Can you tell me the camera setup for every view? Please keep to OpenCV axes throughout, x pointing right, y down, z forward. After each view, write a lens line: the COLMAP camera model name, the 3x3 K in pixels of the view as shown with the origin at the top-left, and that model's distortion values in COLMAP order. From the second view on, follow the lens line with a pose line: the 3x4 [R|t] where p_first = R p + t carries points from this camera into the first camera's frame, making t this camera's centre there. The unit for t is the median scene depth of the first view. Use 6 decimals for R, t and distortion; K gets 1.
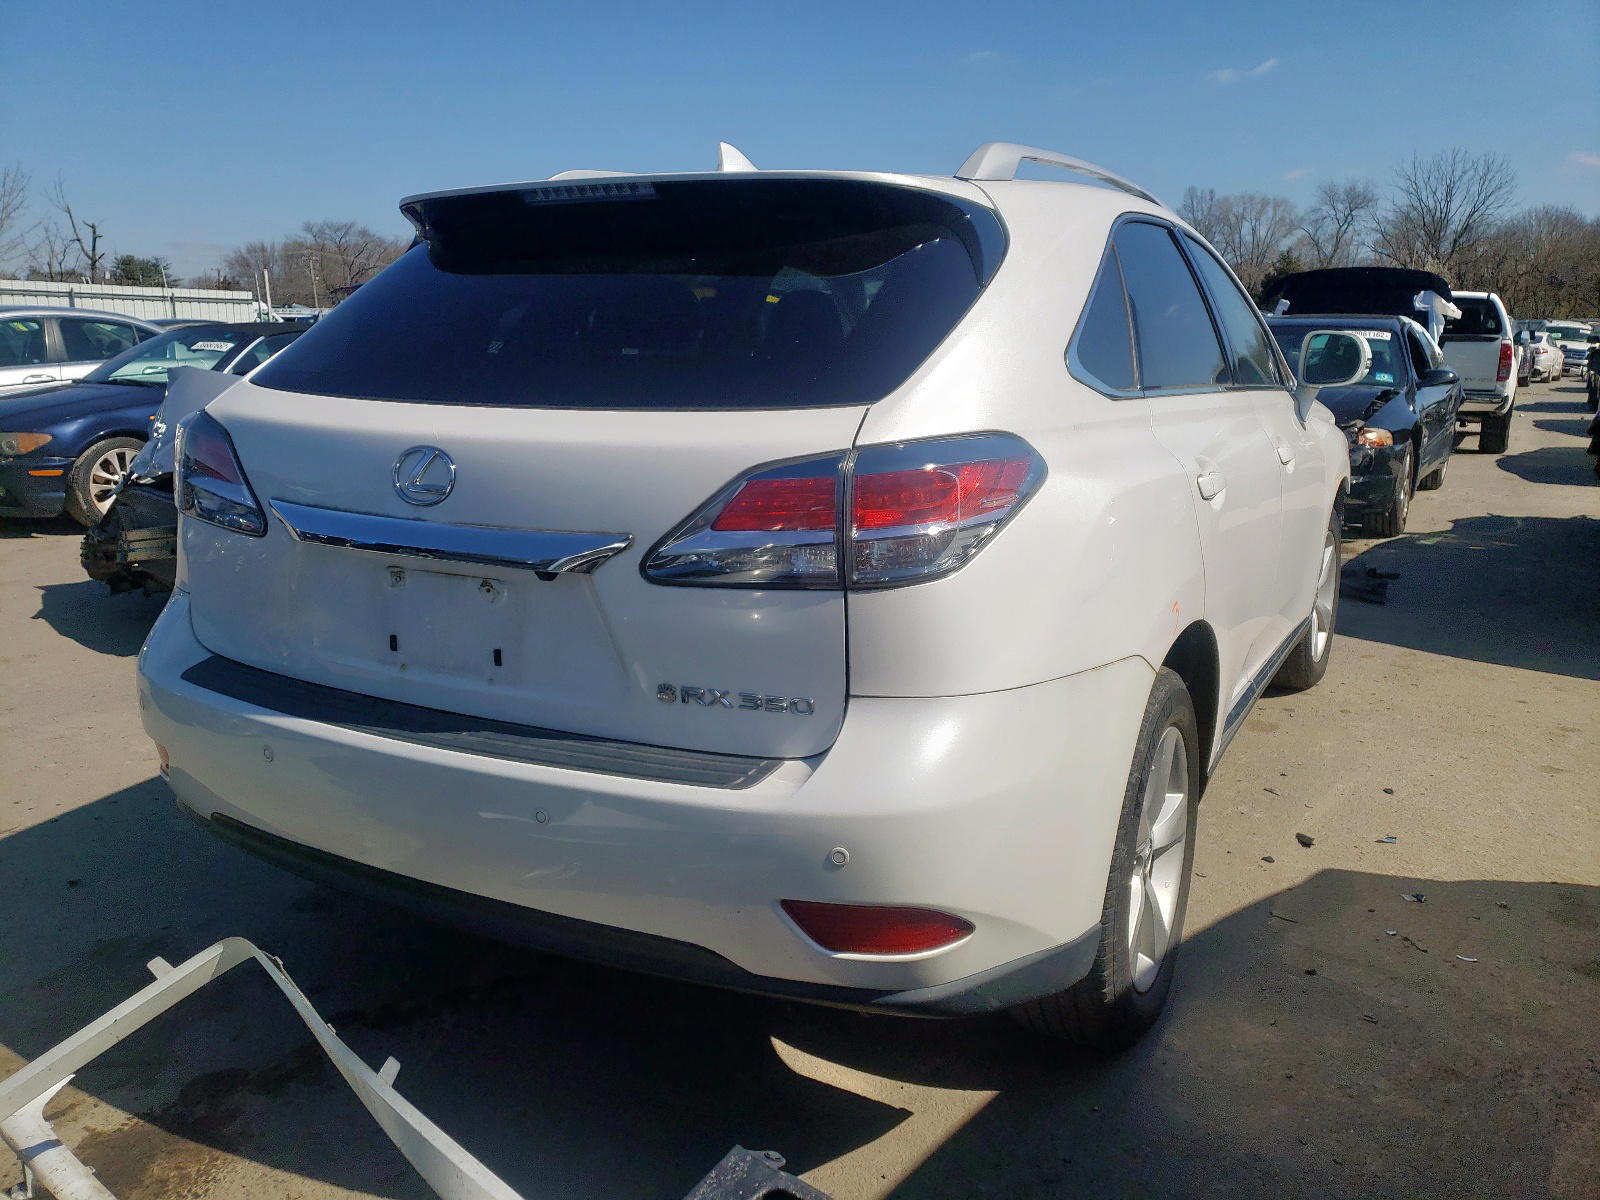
lens RADIAL K [[1252.3, 0, 800.0], [0, 1252.3, 600.0], [0, 0, 1]] dist [-0.003947, -0.002198]
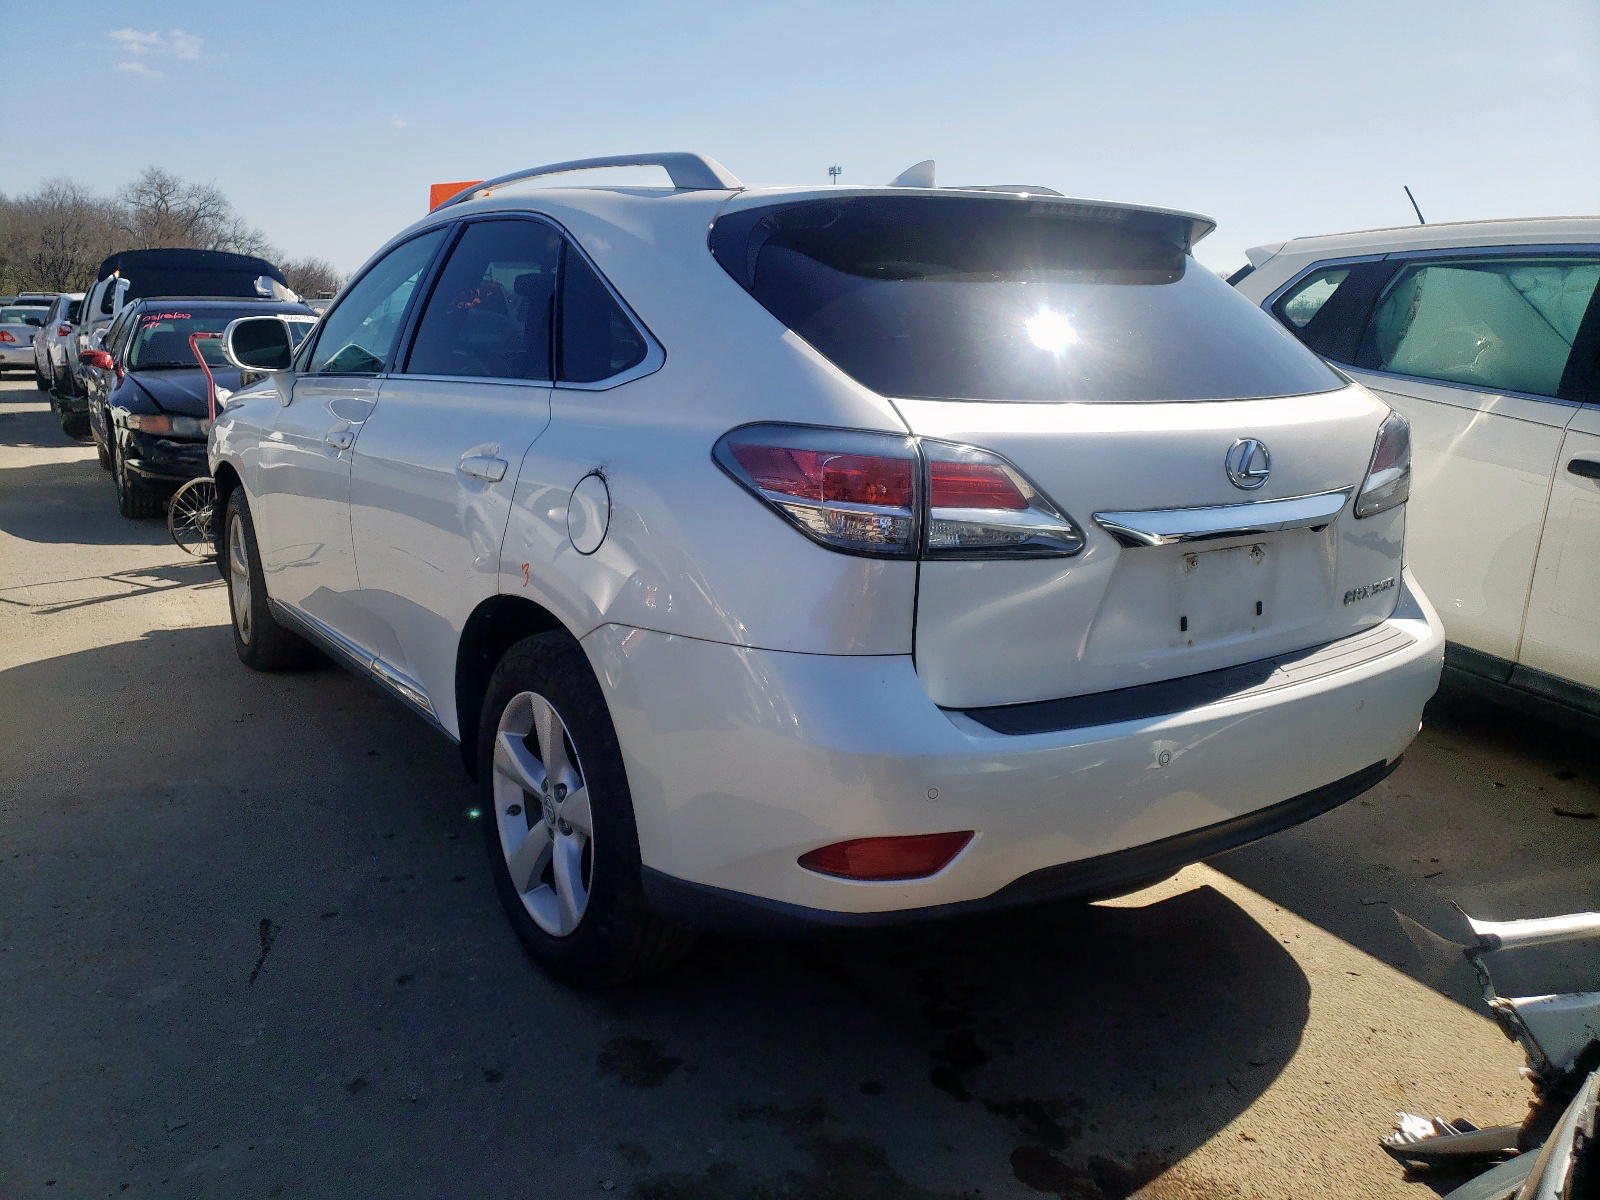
lens RADIAL K [[1191.0, 0, 800.0], [0, 1191.0, 600.0], [0, 0, 1]] dist [0.002792, 0.000704]
pose [[0.484444, -0.195294, 0.852745, -1.359563], [0.172737, 0.976927, 0.125602, -0.172810], [-0.857599, 0.086453, 0.507001, 0.758005]]
